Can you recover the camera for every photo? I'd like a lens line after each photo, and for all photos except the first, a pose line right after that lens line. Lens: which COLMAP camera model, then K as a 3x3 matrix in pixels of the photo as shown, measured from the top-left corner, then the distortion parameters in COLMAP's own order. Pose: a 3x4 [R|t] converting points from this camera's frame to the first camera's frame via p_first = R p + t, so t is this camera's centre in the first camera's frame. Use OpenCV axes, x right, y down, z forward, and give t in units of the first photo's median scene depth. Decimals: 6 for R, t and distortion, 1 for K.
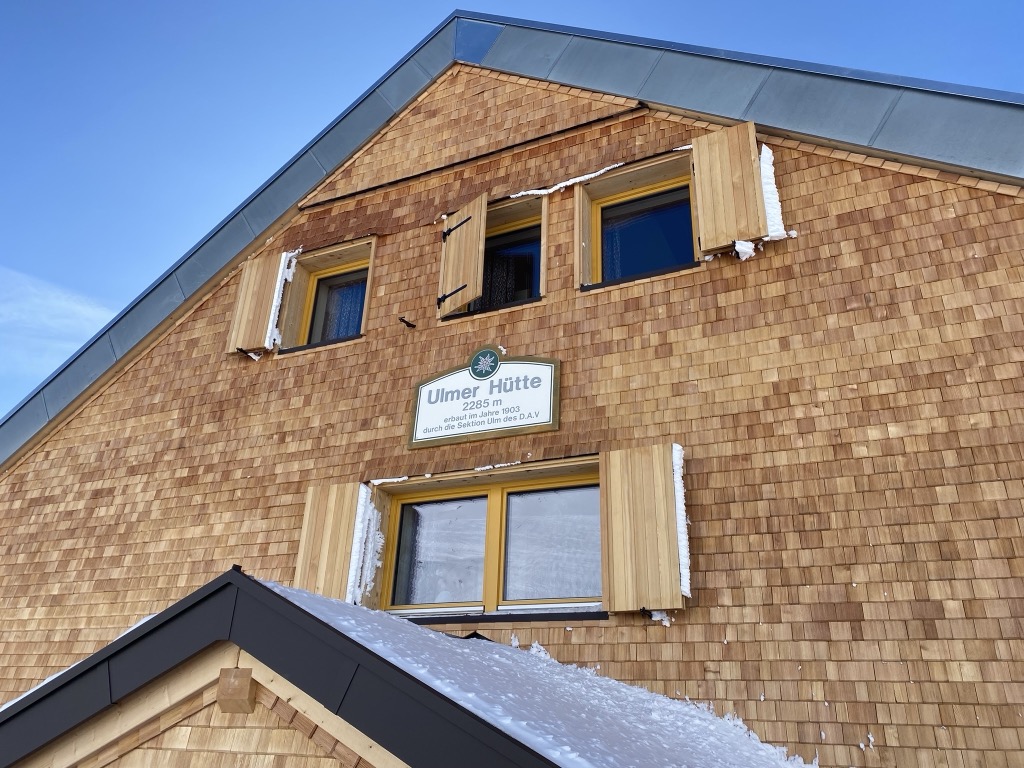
lens RADIAL K [[767.3, 0, 515.2], [0, 767.3, 382.3], [0, 0, 1]] dist [0.021096, -0.005905]
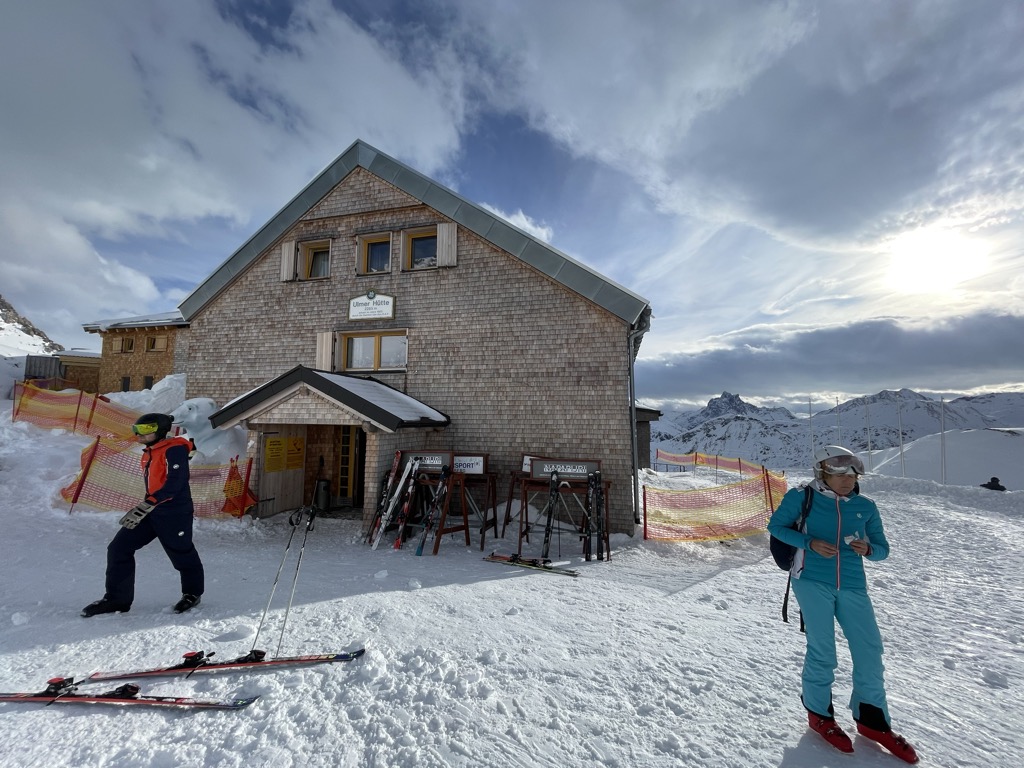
lens RADIAL K [[410.3, 0, 512.8], [0, 410.3, 387.1], [0, 0, 1]] dist [0.000102, -0.000014]
pose [[0.983508, -0.007378, 0.180716, 0.222162], [-0.057140, 0.935320, 0.349157, -0.288216], [-0.171604, -0.353725, 0.919473, -0.768065]]
